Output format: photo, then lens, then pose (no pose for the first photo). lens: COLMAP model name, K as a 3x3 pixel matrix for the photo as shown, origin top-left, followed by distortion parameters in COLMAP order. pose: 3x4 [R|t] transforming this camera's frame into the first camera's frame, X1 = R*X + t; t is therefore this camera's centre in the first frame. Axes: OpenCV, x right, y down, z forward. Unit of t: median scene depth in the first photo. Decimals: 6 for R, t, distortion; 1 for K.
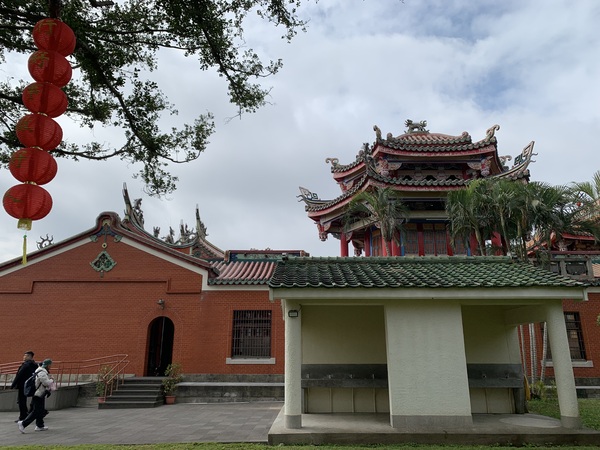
lens RADIAL K [[466.3, 0, 300.0], [0, 466.3, 225.0], [0, 0, 1]] dist [0.030122, -0.044559]
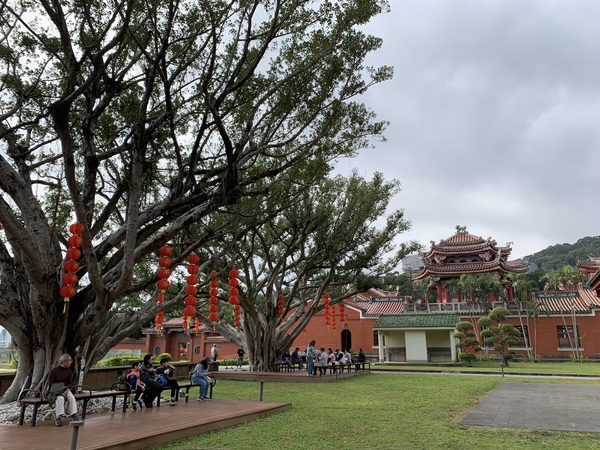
lens RADIAL K [[466.3, 0, 300.0], [0, 466.3, 225.0], [0, 0, 1]] dist [0.030122, -0.044559]
pose [[0.929359, -0.089545, -0.358153, 0.378515], [0.096932, 0.995287, 0.002684, -0.348819], [0.356224, -0.037211, 0.933659, -1.251973]]
